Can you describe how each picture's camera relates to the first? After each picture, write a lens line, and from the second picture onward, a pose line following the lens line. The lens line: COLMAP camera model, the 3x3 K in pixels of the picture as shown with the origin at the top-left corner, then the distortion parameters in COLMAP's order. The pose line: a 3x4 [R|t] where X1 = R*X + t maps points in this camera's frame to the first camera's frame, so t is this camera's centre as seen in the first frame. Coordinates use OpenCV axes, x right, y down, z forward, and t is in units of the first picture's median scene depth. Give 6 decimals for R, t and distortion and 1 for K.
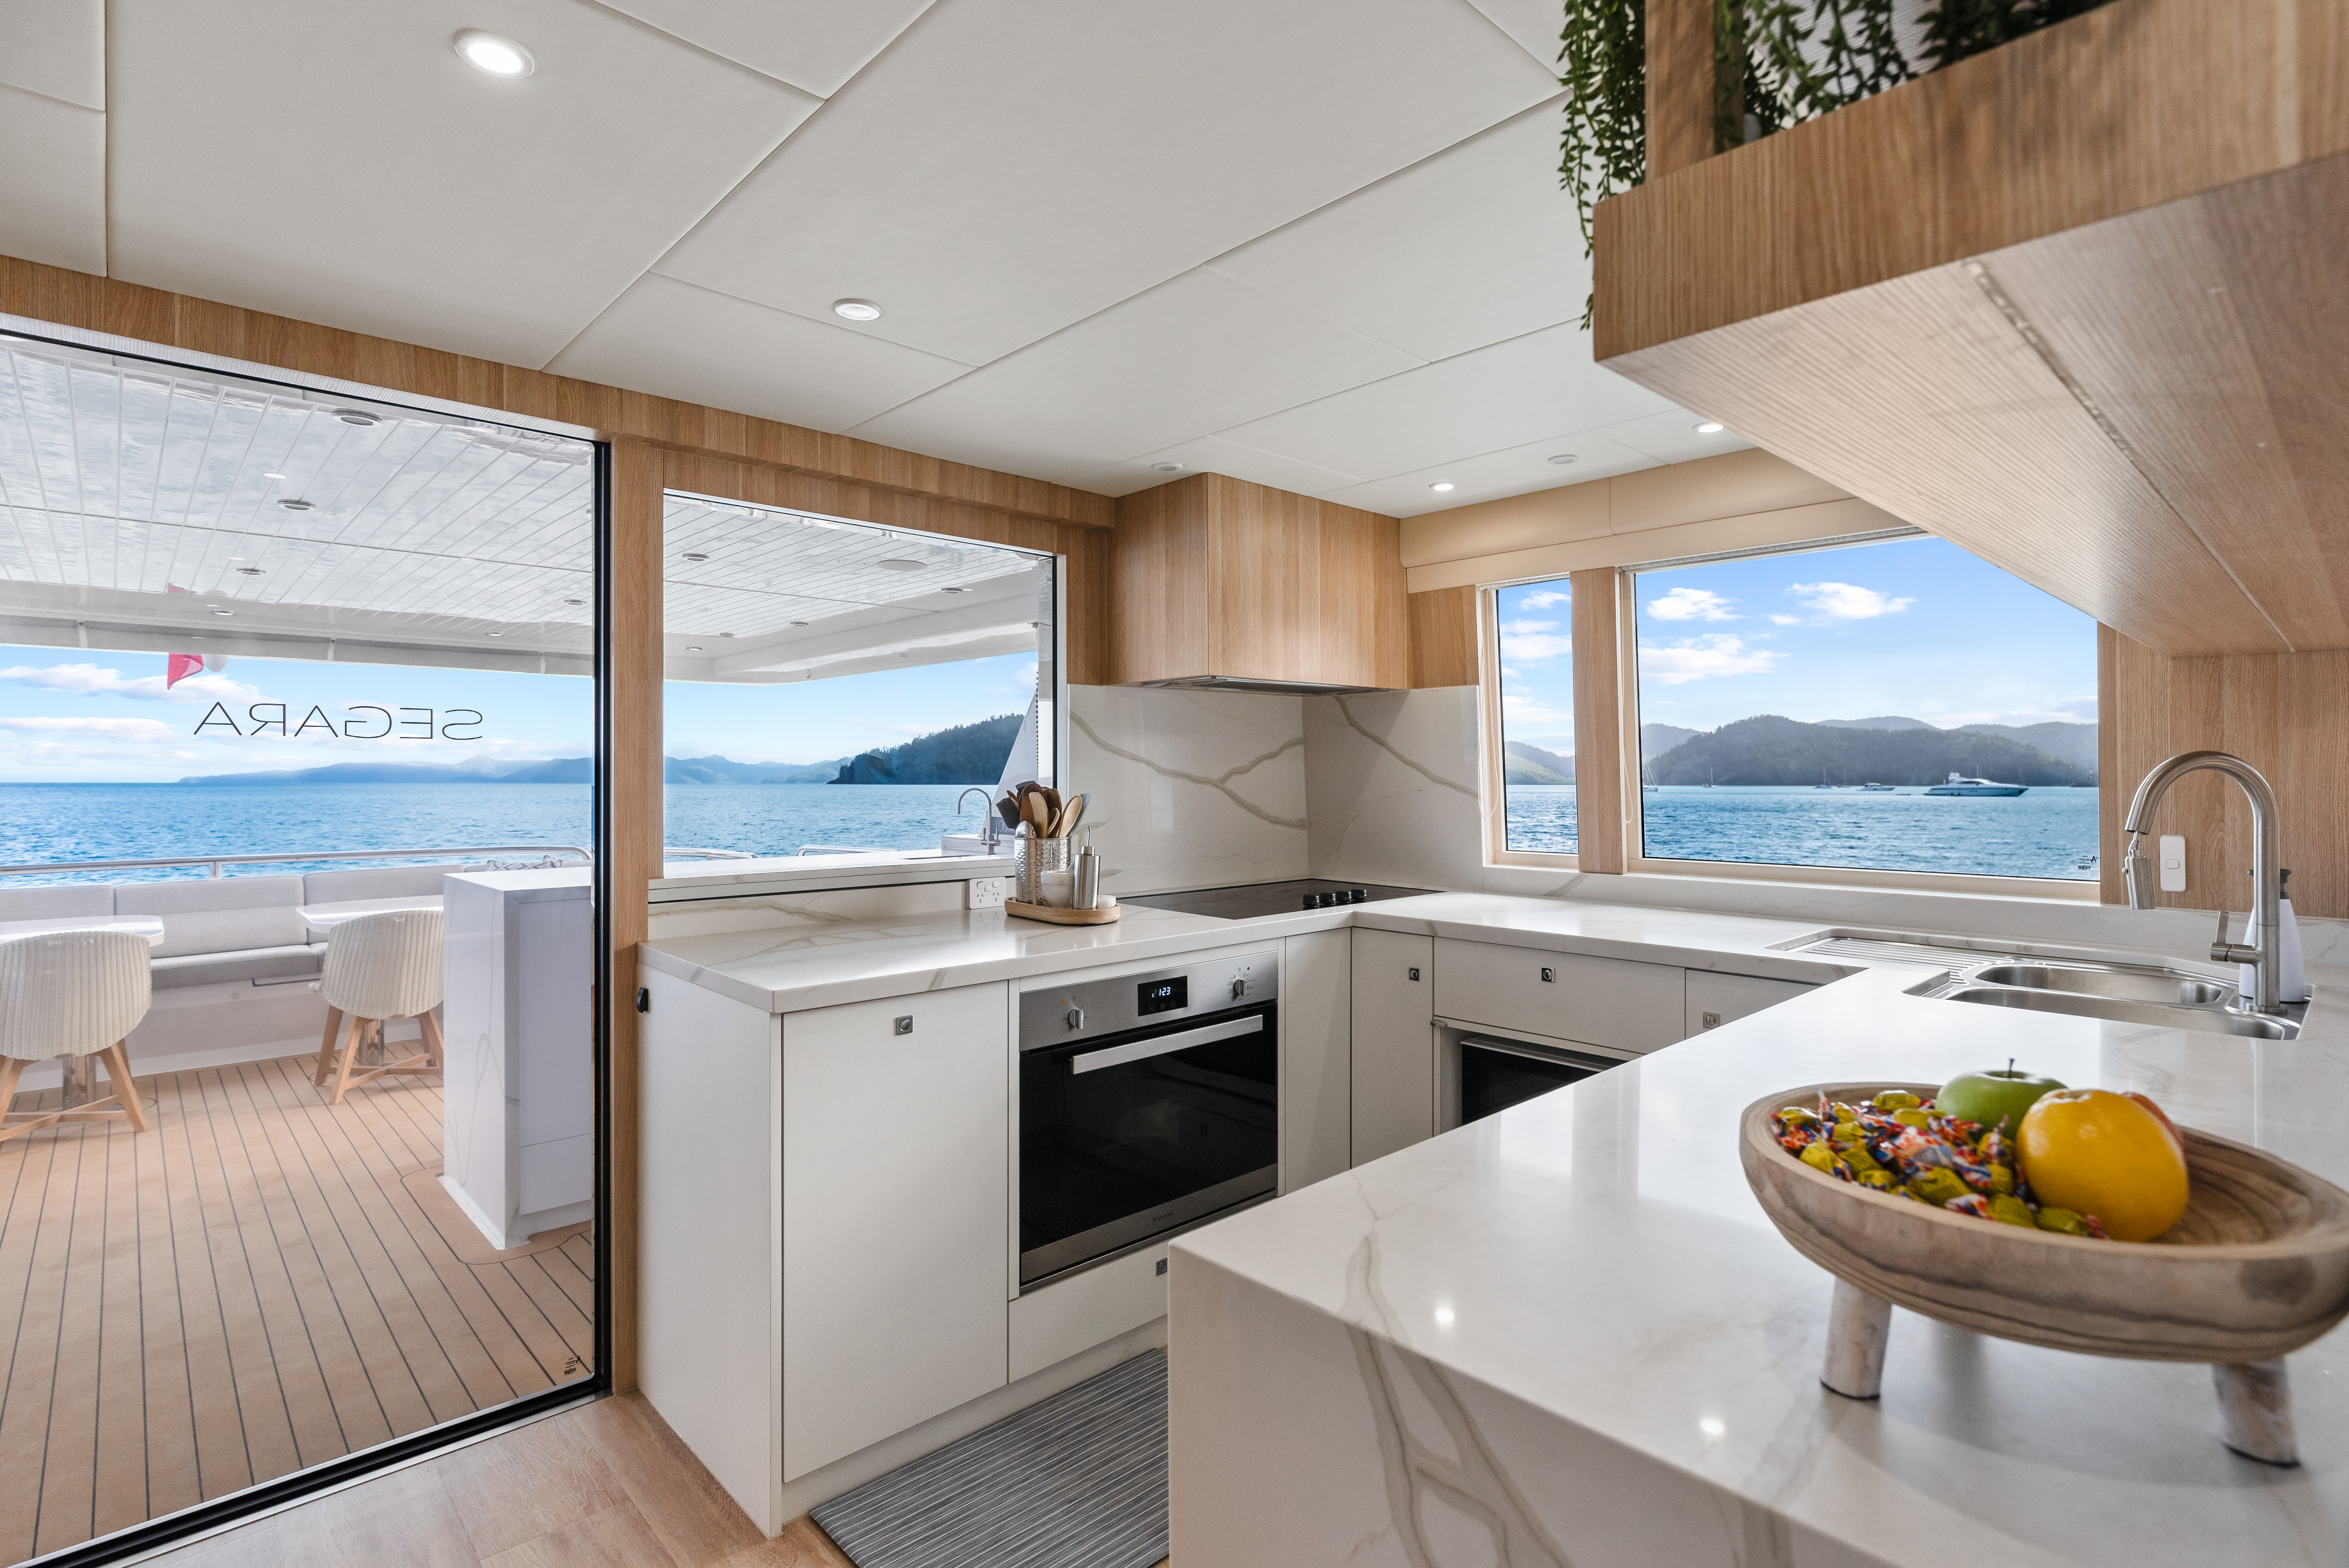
lens RADIAL K [[1134.7, 0, 1174.5], [0, 1134.7, 784.0], [0, 0, 1]] dist [-0.000283, -0.000114]
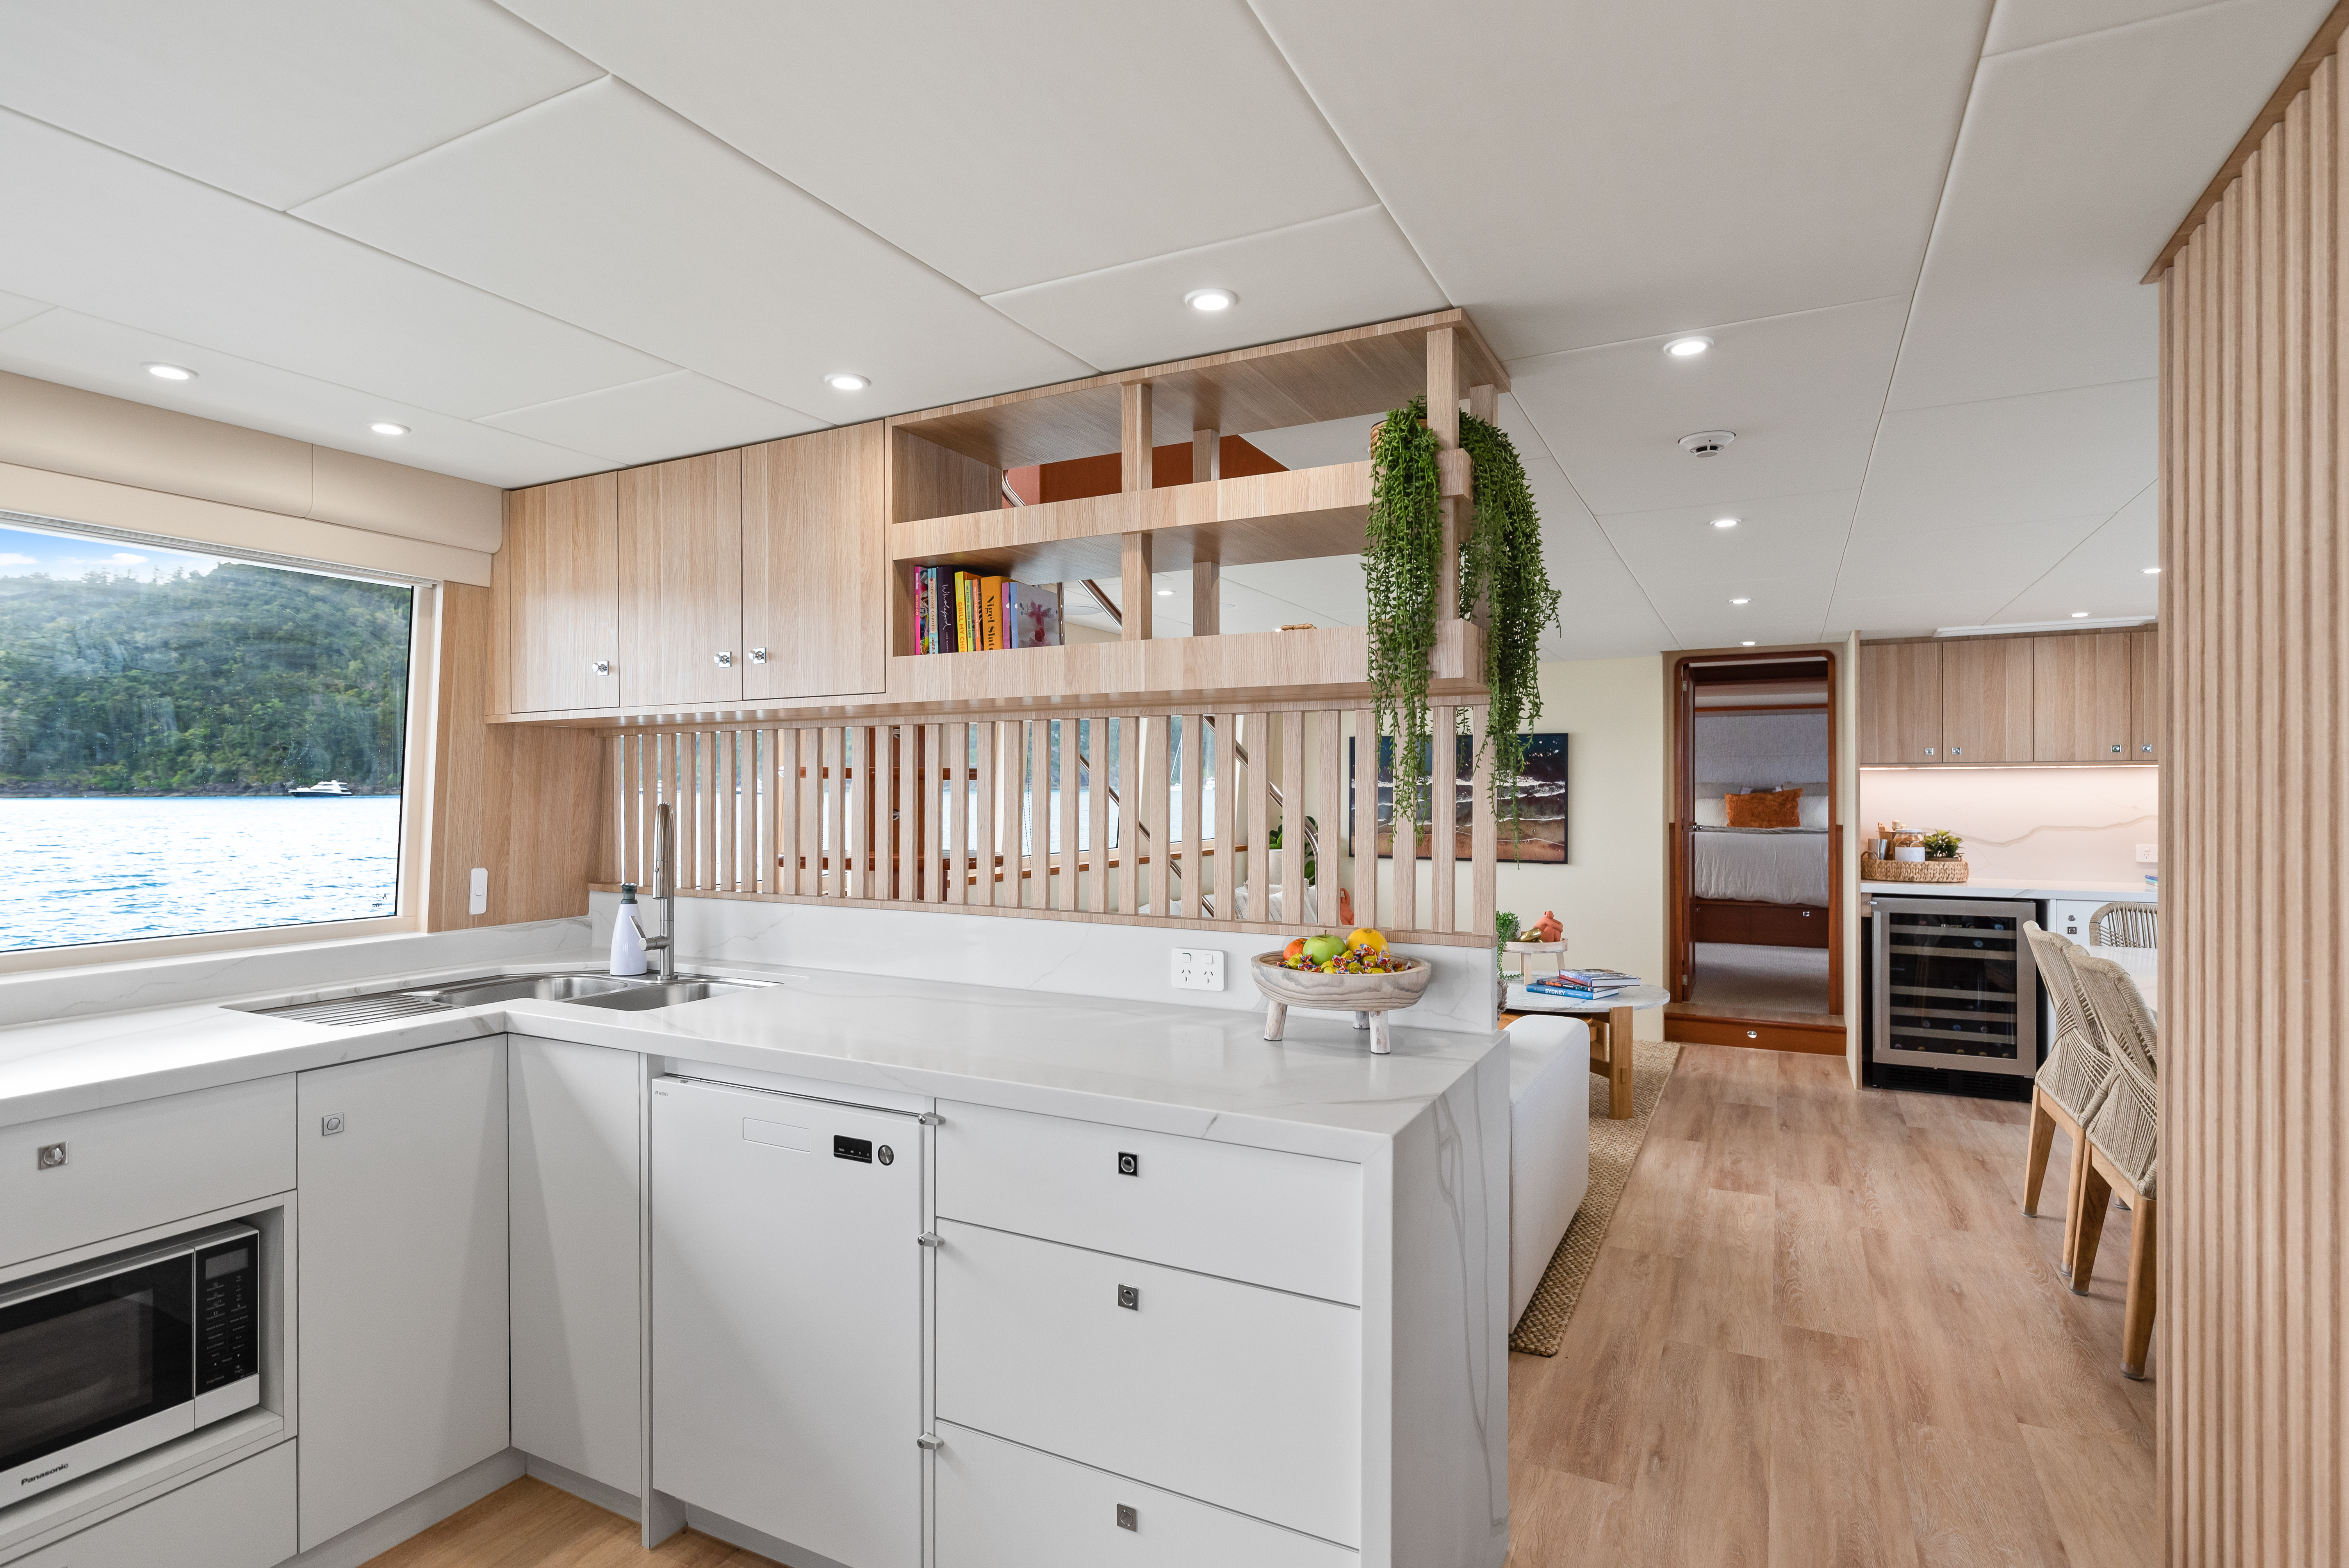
lens RADIAL K [[1158.0, 0, 1182.1], [0, 1158.0, 794.9], [0, 0, 1]] dist [-0.000232, -0.000143]
pose [[-0.339377, 0.002380, 0.940647, -0.544294], [0.015314, 0.999878, 0.002996, -0.025496], [-0.940526, 0.015421, -0.339372, 0.708847]]
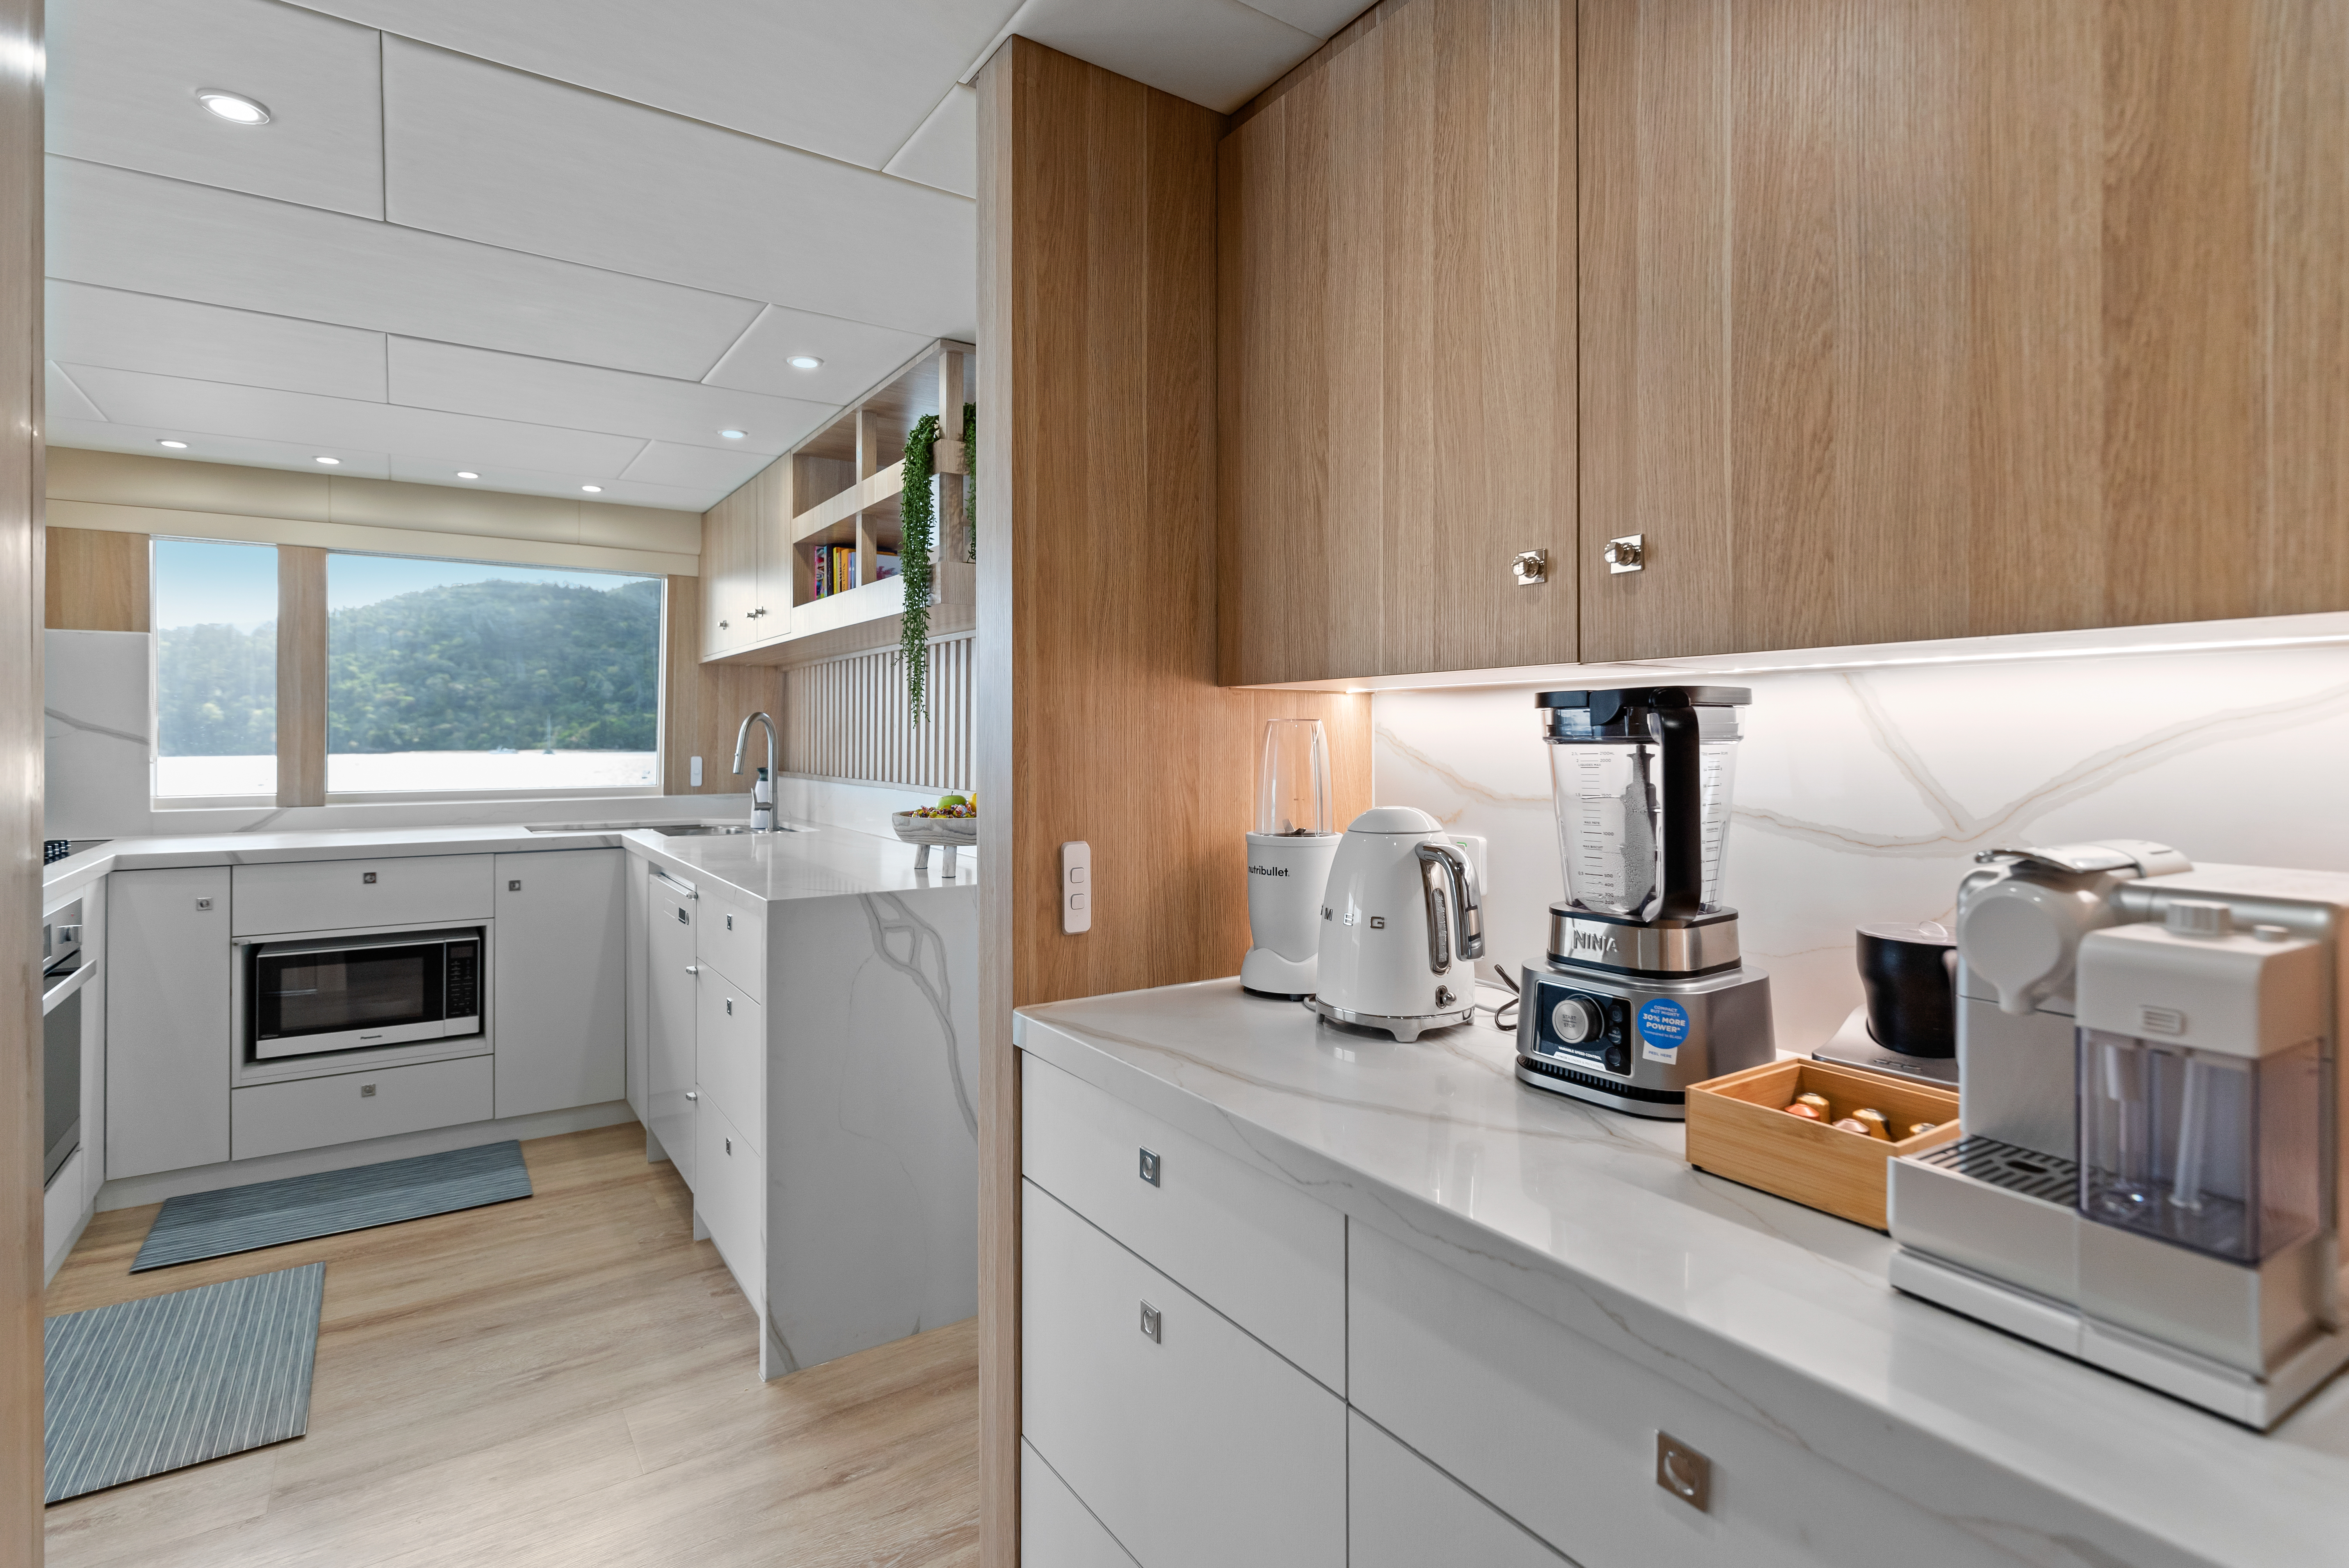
lens RADIAL K [[1147.6, 0, 1170.9], [0, 1147.6, 735.2], [0, 0, 1]] dist [-0.000265, -0.000055]
pose [[0.157247, 0.006589, 0.987537, -0.890984], [0.011308, 0.999900, -0.008472, 0.034568], [-0.987495, 0.012499, 0.157156, -0.086804]]
